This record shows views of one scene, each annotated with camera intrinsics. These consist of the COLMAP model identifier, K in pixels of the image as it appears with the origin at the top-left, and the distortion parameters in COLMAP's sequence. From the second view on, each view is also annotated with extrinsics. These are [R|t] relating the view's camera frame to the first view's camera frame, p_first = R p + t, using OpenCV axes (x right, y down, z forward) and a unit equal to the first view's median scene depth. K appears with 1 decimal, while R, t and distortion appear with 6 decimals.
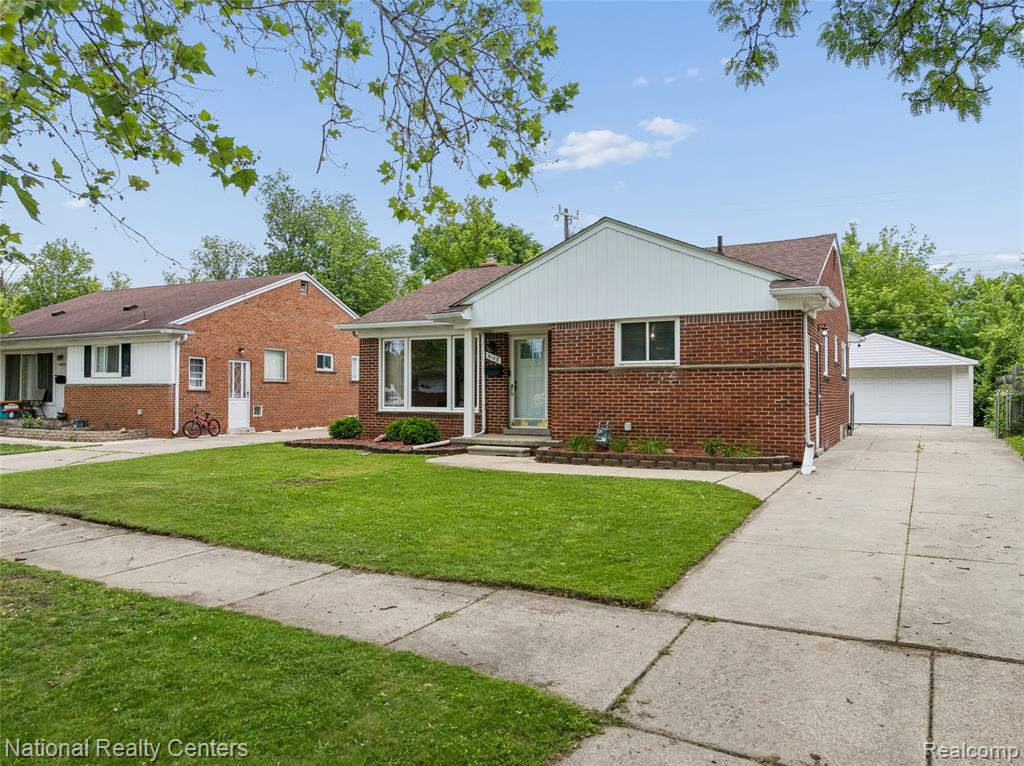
lens RADIAL K [[733.4, 0, 528.7], [0, 733.4, 377.5], [0, 0, 1]] dist [-0.027694, -0.005024]
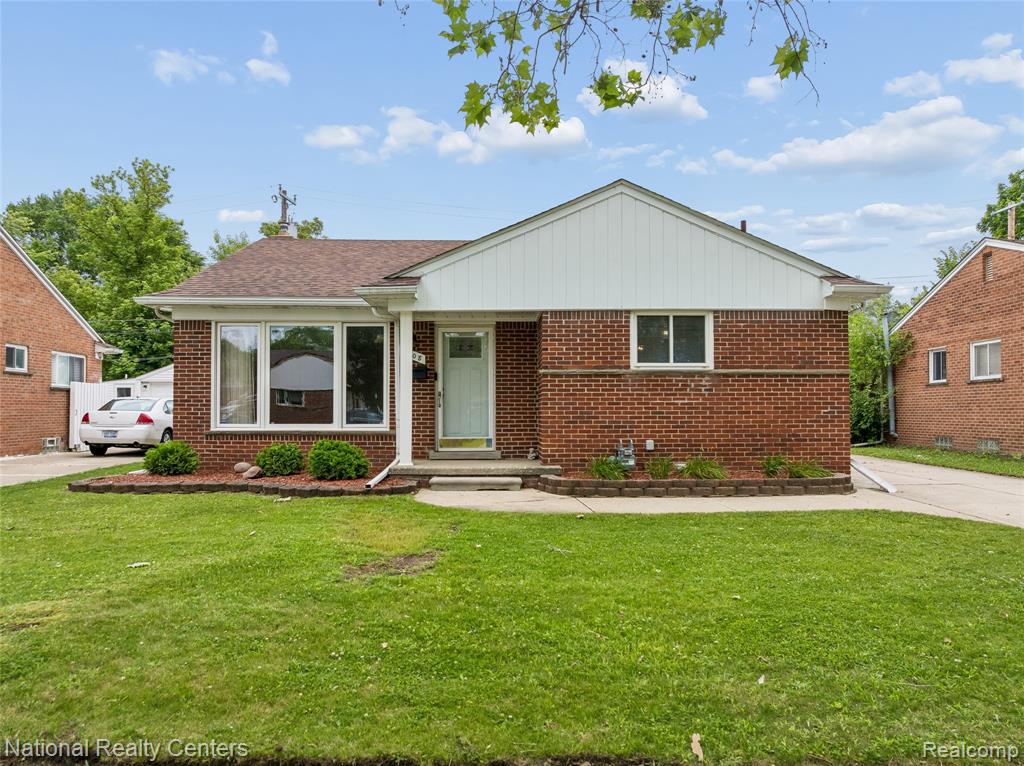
lens RADIAL K [[733.4, 0, 528.7], [0, 733.4, 377.5], [0, 0, 1]] dist [-0.027694, -0.005024]
pose [[0.864998, 0.019950, 0.501379, -0.377012], [-0.009790, 0.999690, -0.022887, 0.013052], [-0.501680, 0.014889, 0.864925, 0.372837]]
